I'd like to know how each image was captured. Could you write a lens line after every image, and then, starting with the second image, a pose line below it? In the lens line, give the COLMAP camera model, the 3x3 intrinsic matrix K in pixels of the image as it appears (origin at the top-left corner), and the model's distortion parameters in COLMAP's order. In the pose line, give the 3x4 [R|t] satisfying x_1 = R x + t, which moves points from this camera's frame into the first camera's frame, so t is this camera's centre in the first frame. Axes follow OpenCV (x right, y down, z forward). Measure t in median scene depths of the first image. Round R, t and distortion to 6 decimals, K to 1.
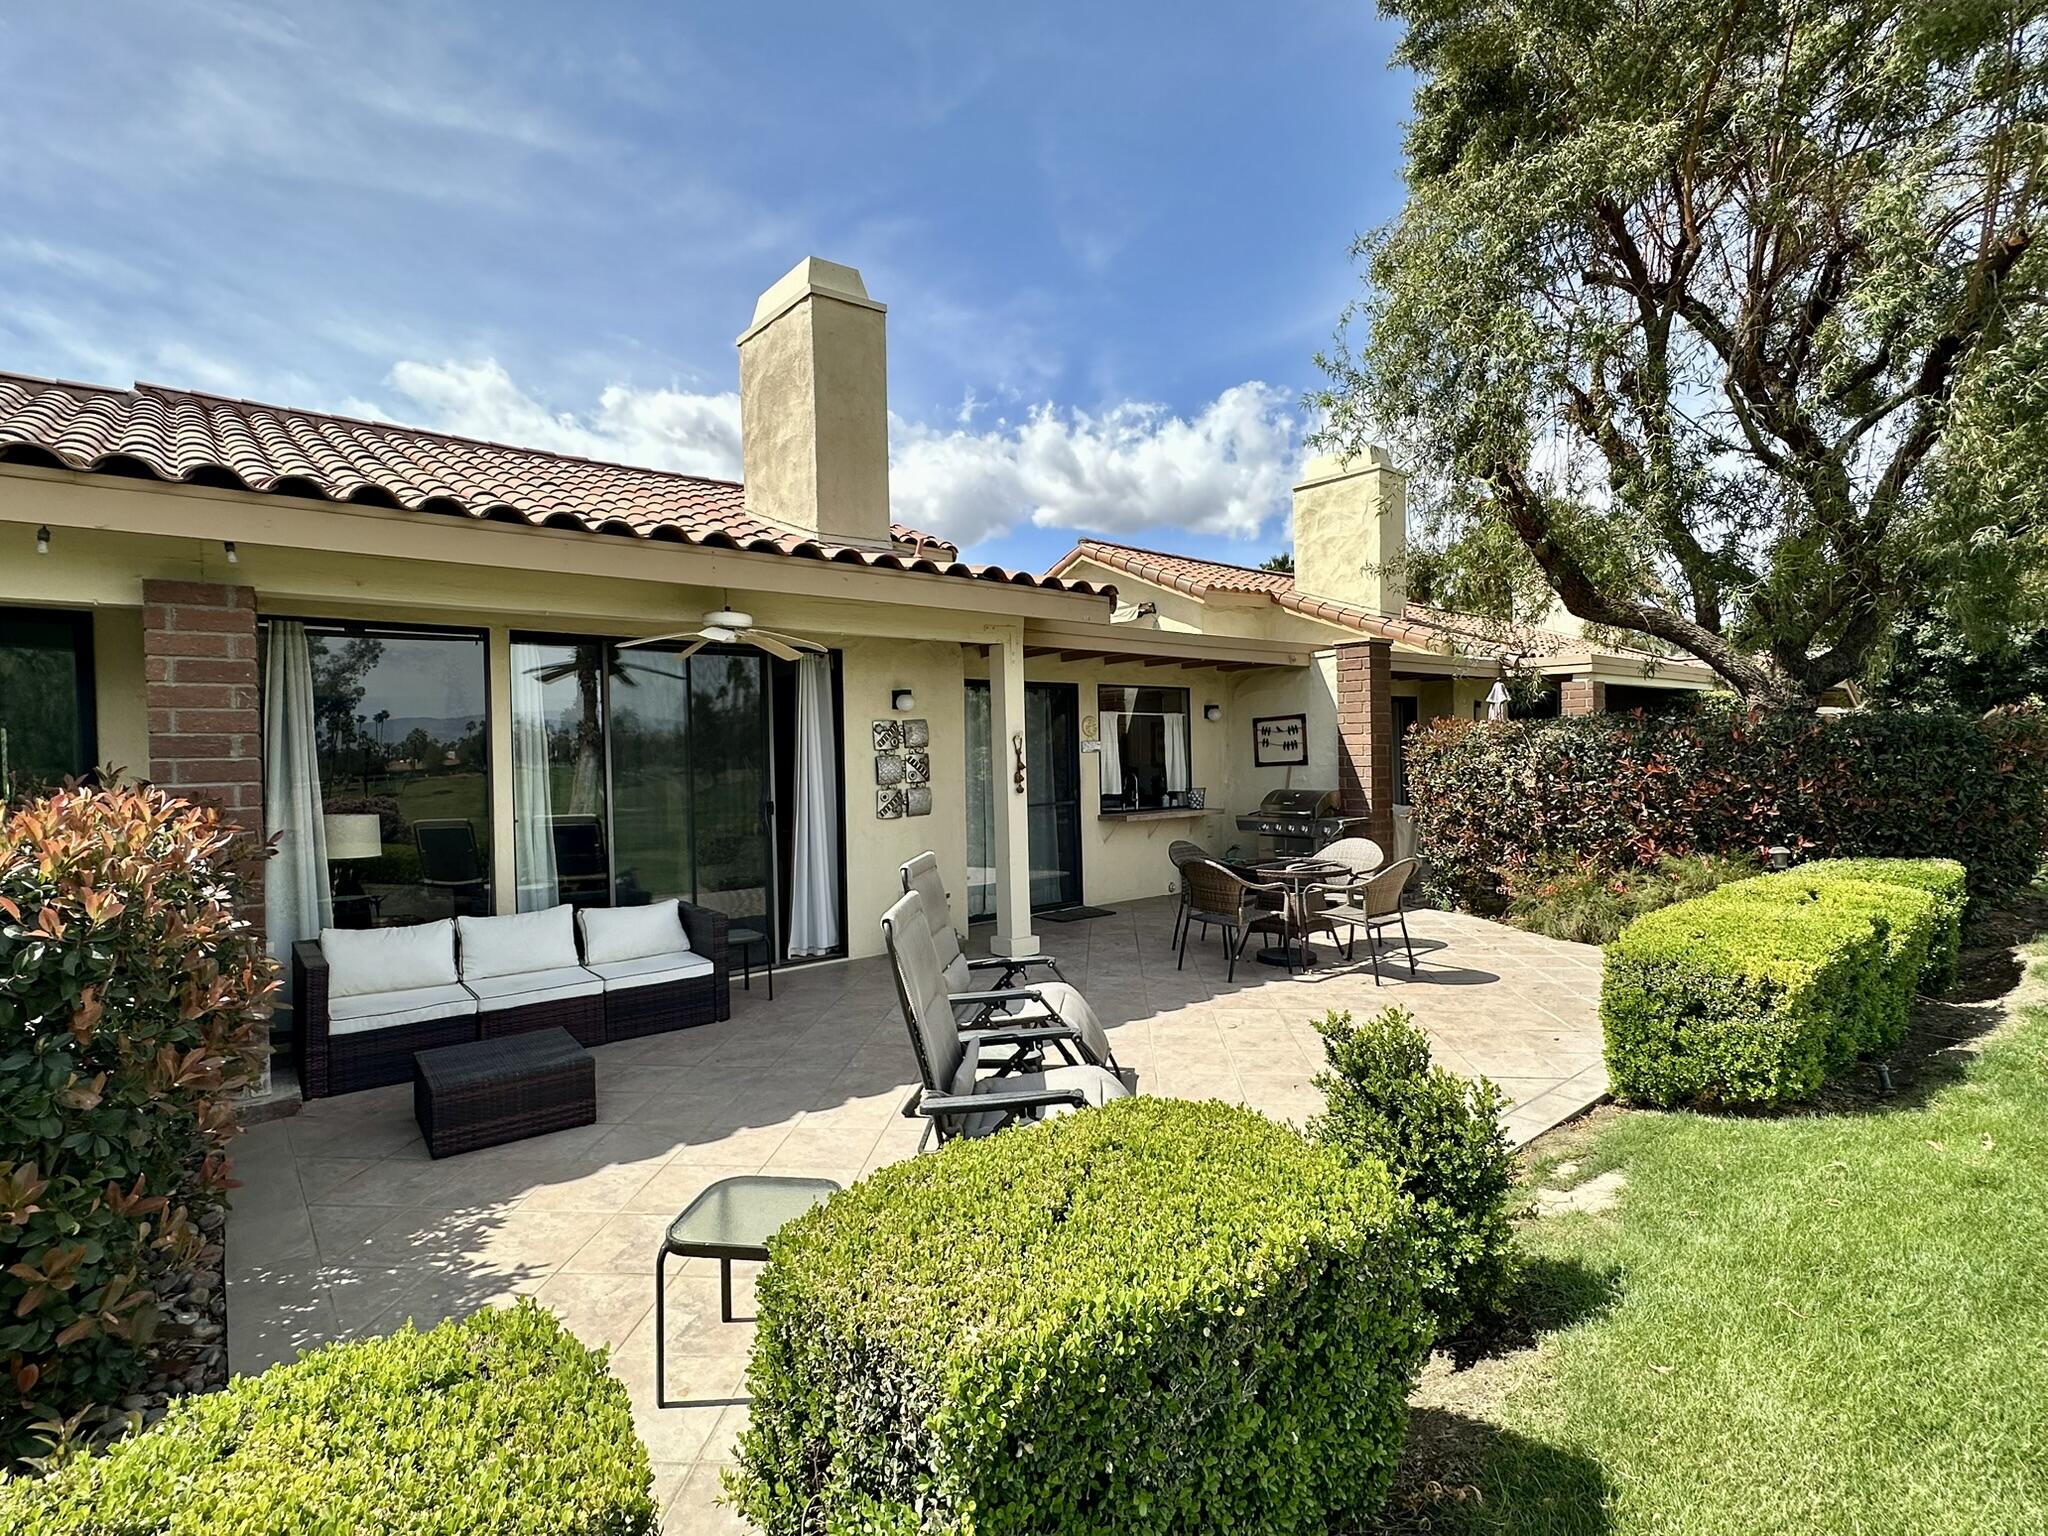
lens RADIAL K [[995.5, 0, 1024.0], [0, 995.5, 768.0], [0, 0, 1]] dist [-0.000891, -0.001585]
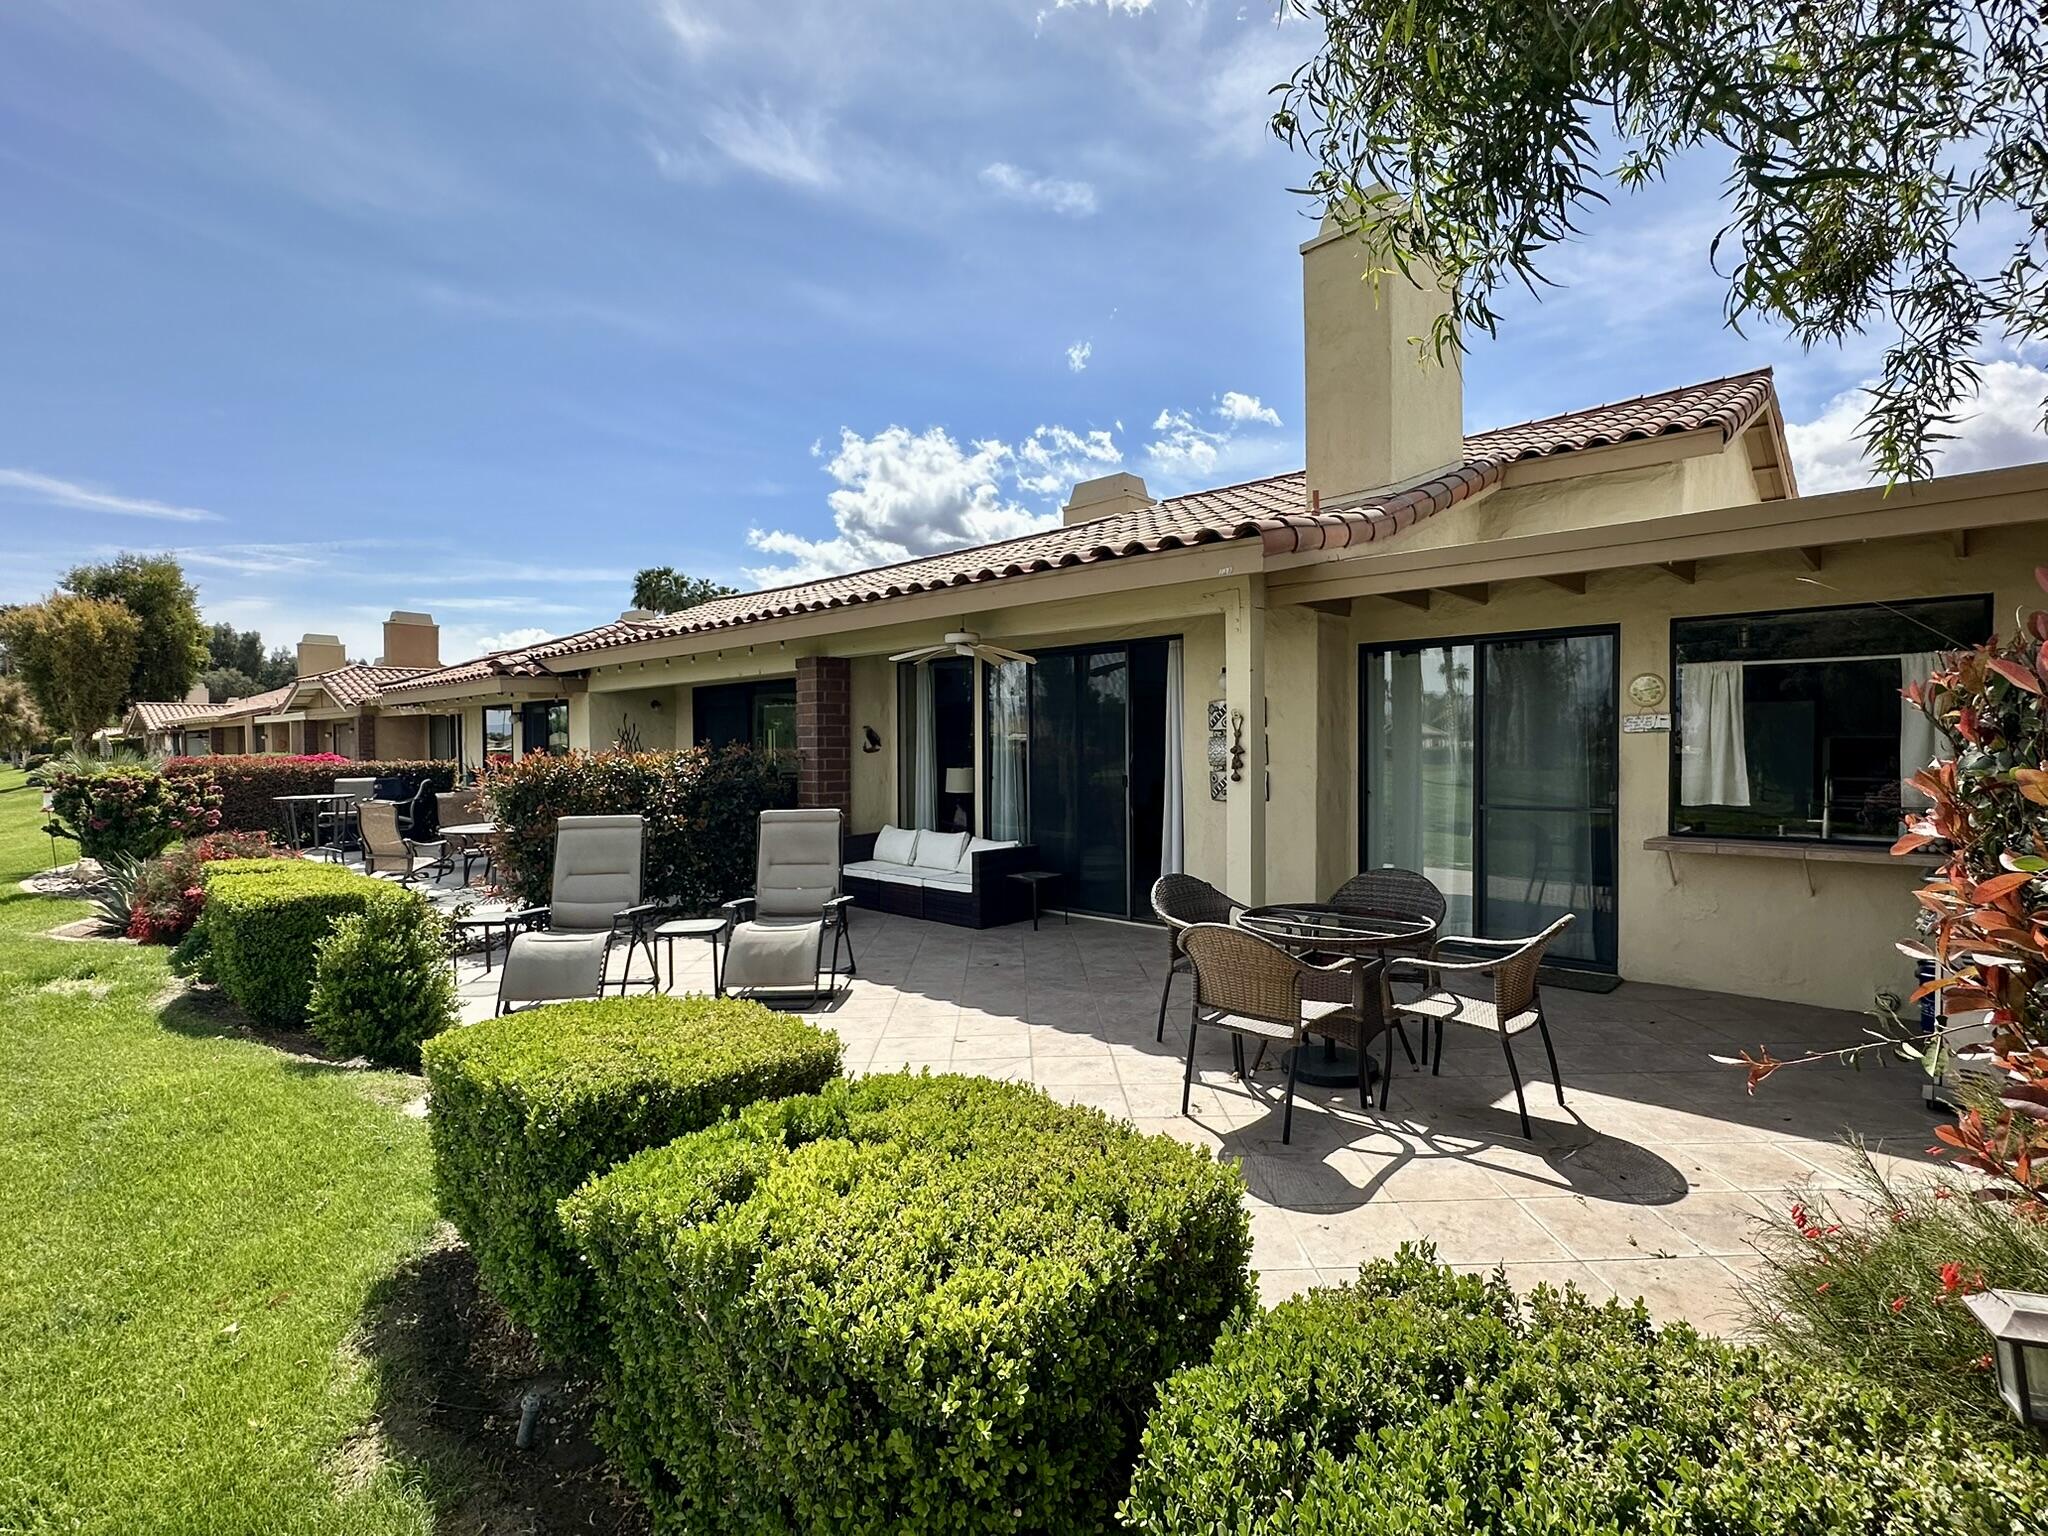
lens RADIAL K [[995.5, 0, 1024.0], [0, 995.5, 768.0], [0, 0, 1]] dist [-0.000891, -0.001585]
pose [[0.123661, 0.057215, -0.990674, 0.744049], [0.003001, 0.998310, 0.058031, -0.035555], [0.992320, -0.010149, 0.123280, 0.616957]]
